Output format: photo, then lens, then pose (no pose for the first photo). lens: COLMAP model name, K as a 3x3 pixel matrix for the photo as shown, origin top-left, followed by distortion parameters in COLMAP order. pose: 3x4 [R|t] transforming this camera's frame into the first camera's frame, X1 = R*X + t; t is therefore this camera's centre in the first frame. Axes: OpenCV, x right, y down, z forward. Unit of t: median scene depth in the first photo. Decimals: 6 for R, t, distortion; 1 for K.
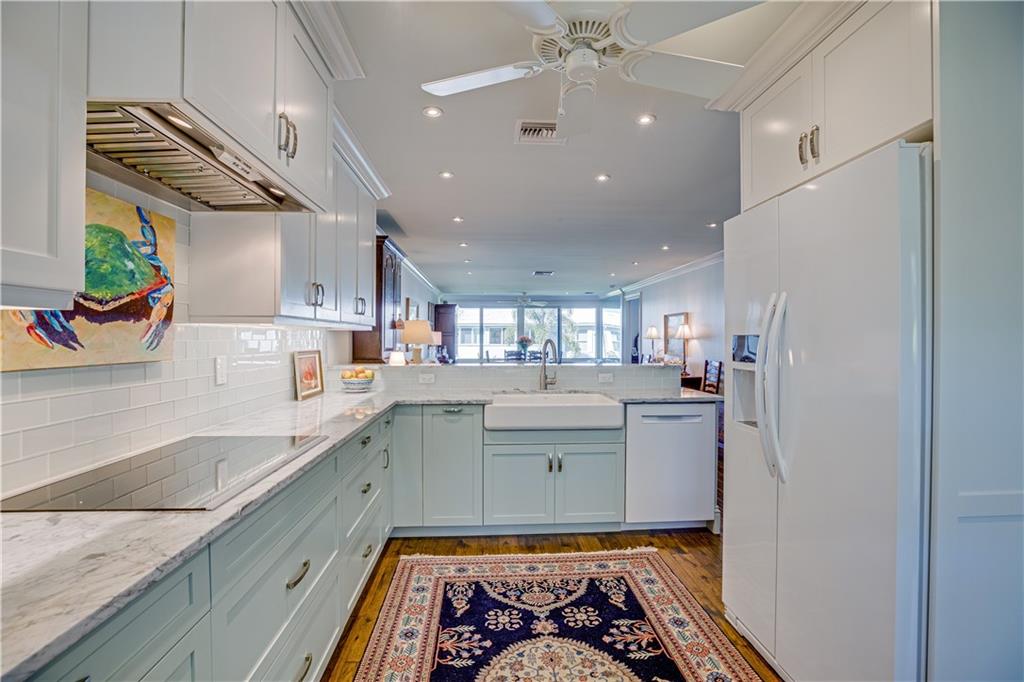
lens RADIAL K [[467.0, 0, 512.0], [0, 467.0, 341.5], [0, 0, 1]] dist [-0.035388, 0.007539]
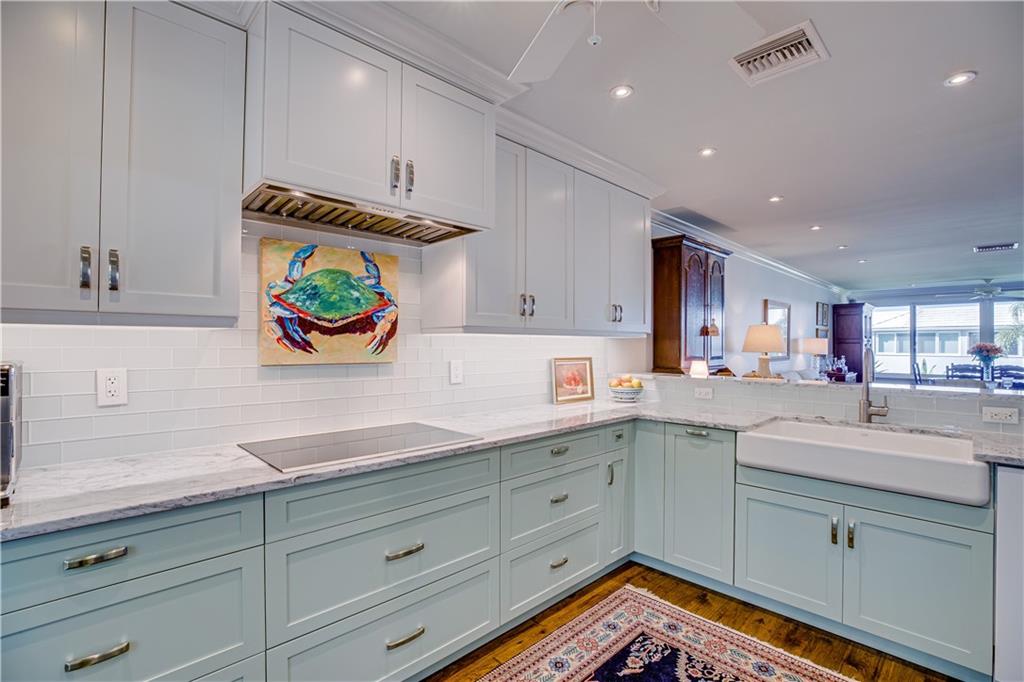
lens RADIAL K [[467.0, 0, 516.0], [0, 467.0, 341.8], [0, 0, 1]] dist [-0.035388, 0.007539]
pose [[0.657523, -0.004576, -0.753420, 0.291502], [-0.007324, 0.999895, -0.012465, -0.002514], [0.753399, 0.013714, 0.657421, 0.218050]]
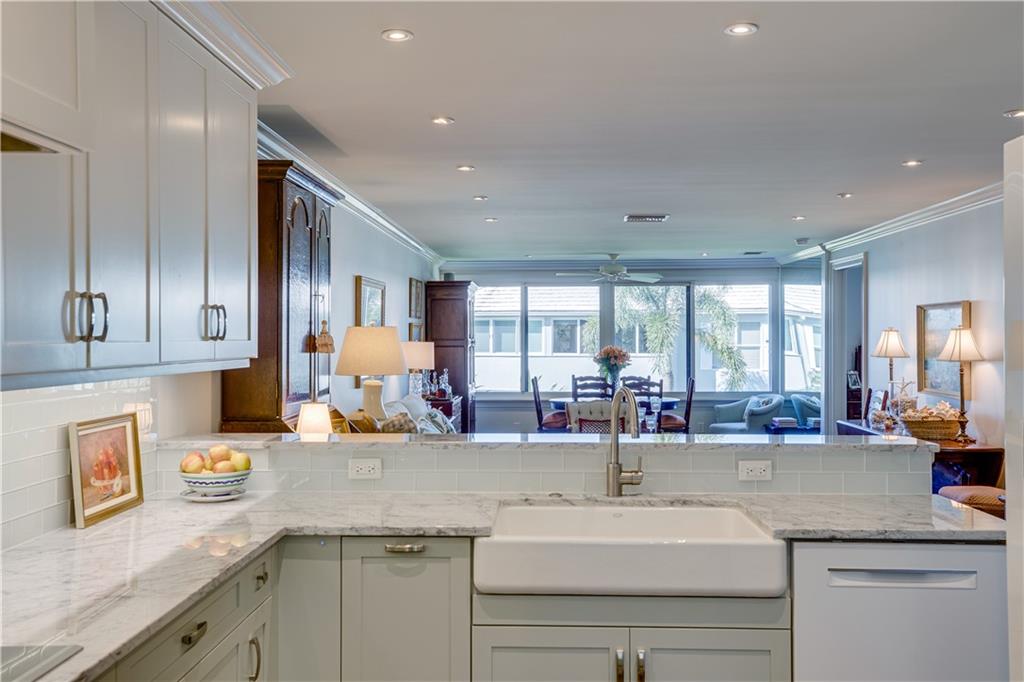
lens RADIAL K [[967.8, 0, 512.7], [0, 967.8, 339.1], [0, 0, 1]] dist [0.044859, 0.000000]
pose [[0.995498, -0.002708, -0.094749, 0.072254], [0.002250, 0.999985, -0.004941, -0.057026], [0.094761, 0.004705, 0.995489, 0.052827]]
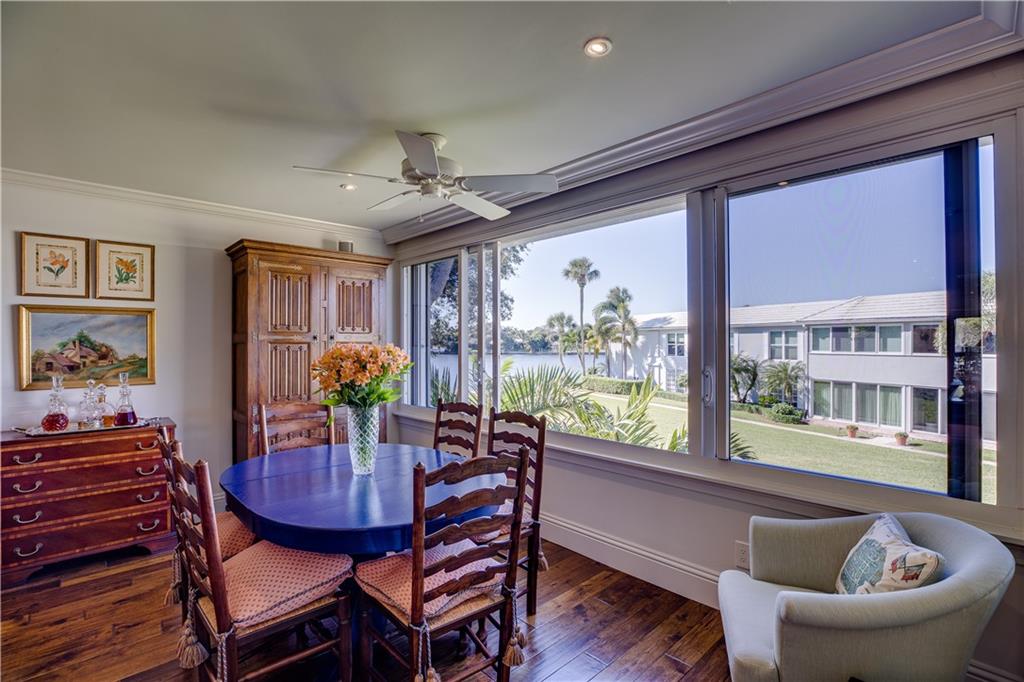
lens RADIAL K [[467.0, 0, 510.3], [0, 467.0, 341.3], [0, 0, 1]] dist [-0.035388, 0.007539]
pose [[0.643716, -0.004735, -0.765250, 0.859598], [-0.002336, 0.999964, -0.008152, -0.045777], [0.765261, 0.007035, 0.643682, 3.646865]]
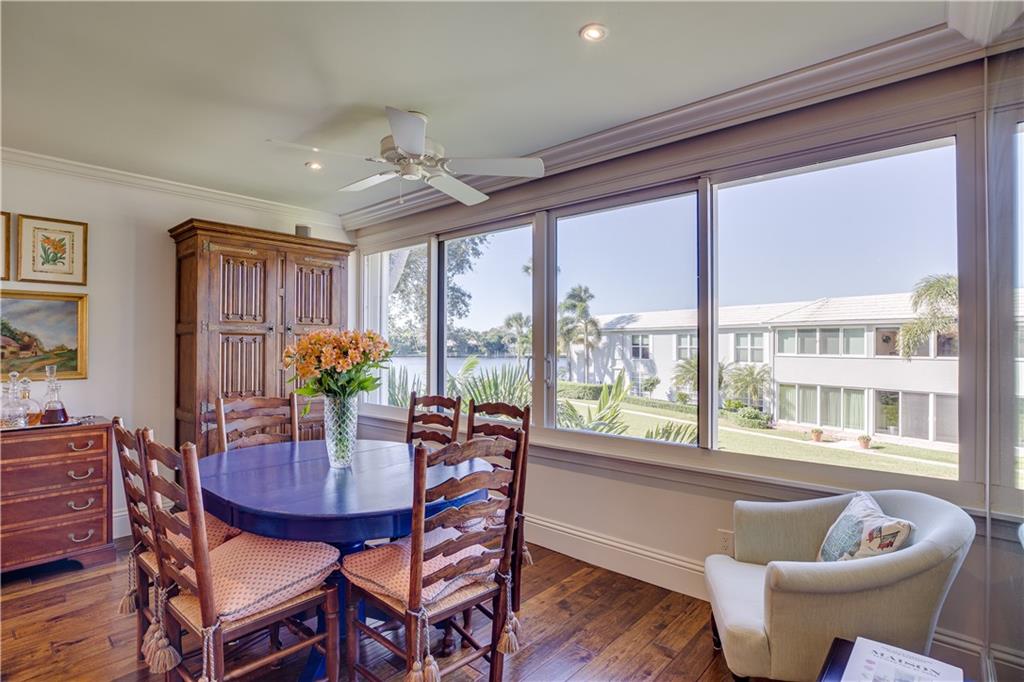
lens RADIAL K [[505.5, 0, 509.6], [0, 505.5, 340.3], [0, 0, 1]] dist [-0.027442, 0.003487]
pose [[0.710913, -0.005643, -0.703258, 0.856810], [-0.006077, 0.999881, -0.014166, -0.020679], [0.703254, 0.014344, 0.710794, 3.579513]]
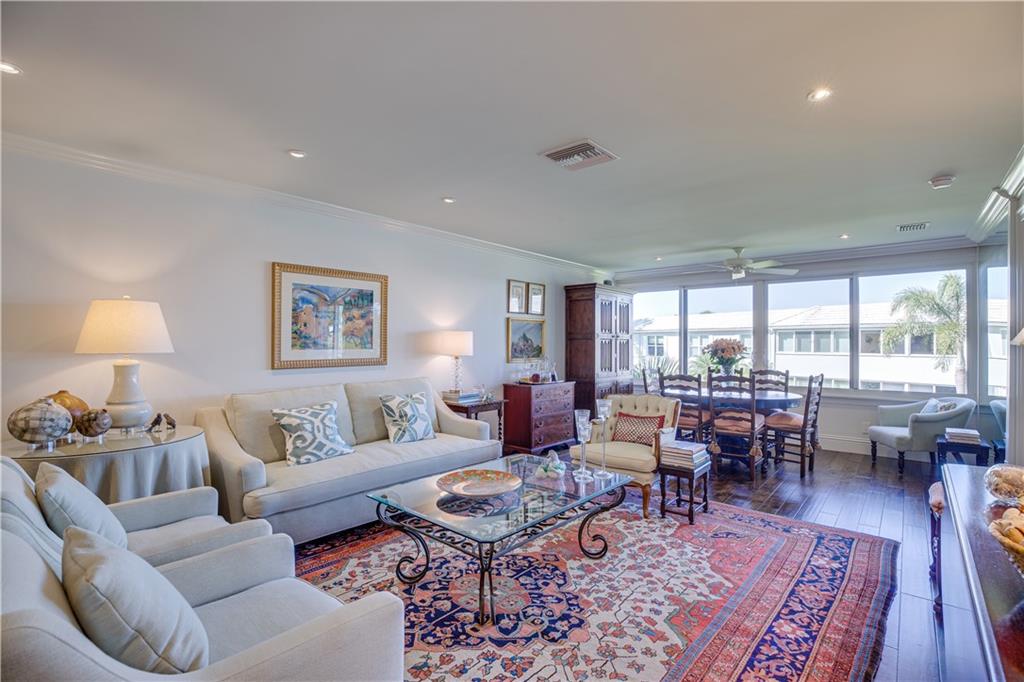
lens RADIAL K [[467.0, 0, 513.7], [0, 467.0, 341.4], [0, 0, 1]] dist [-0.035388, 0.007539]
pose [[0.718535, -0.002067, -0.695487, 0.779544], [-0.007460, 0.999915, -0.010679, -0.011112], [0.695450, 0.012862, 0.718459, 2.046355]]
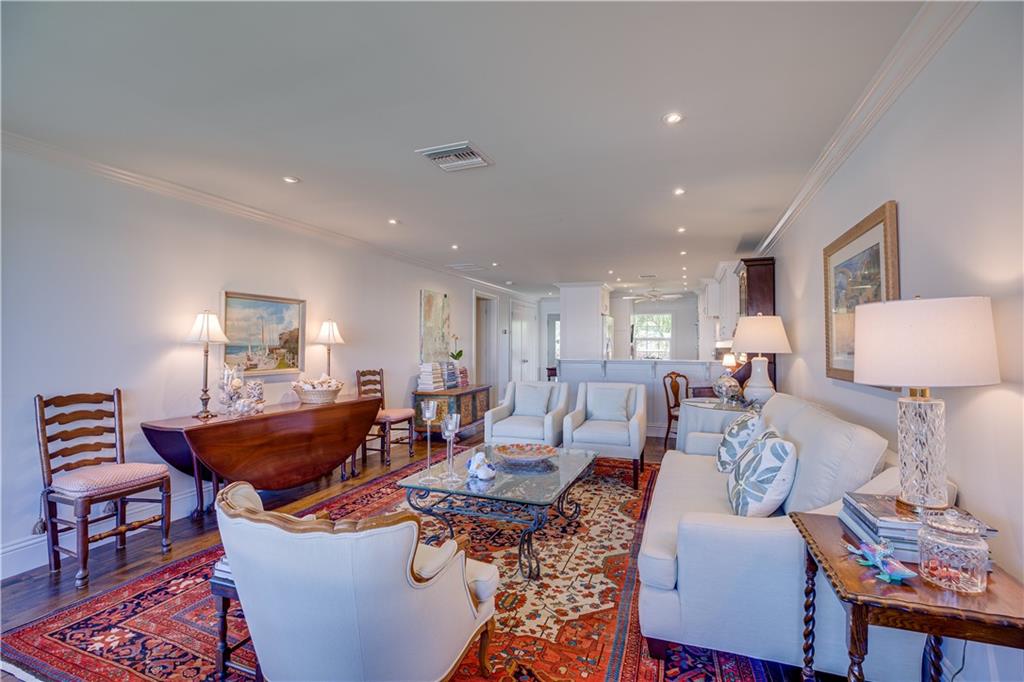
lens RADIAL K [[467.0, 0, 510.4], [0, 467.0, 340.1], [0, 0, 1]] dist [-0.035388, 0.007539]
pose [[-0.913249, 0.000526, 0.407401, -0.333018], [-0.001286, 0.999990, -0.004174, -0.021071], [-0.407399, -0.004336, -0.913240, 3.728800]]
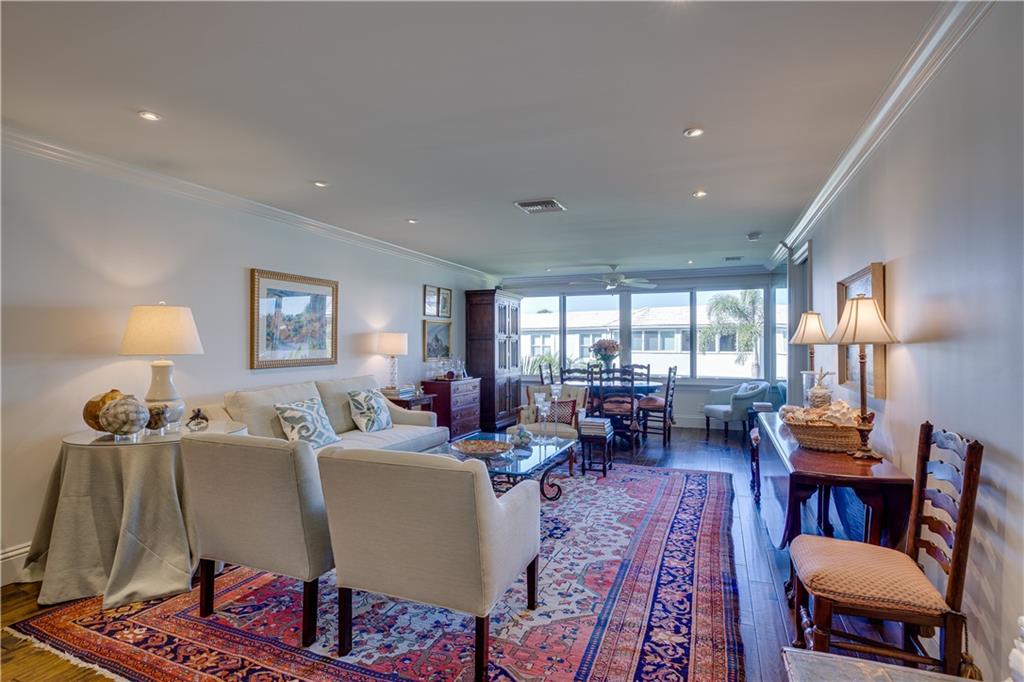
lens RADIAL K [[523.1, 0, 511.7], [0, 523.1, 339.7], [0, 0, 1]] dist [-0.031839, -0.002020]
pose [[0.909882, -0.005002, -0.414836, 0.741176], [-0.001028, 0.999897, -0.014312, -0.008343], [0.414865, 0.013449, 0.909783, 1.440250]]
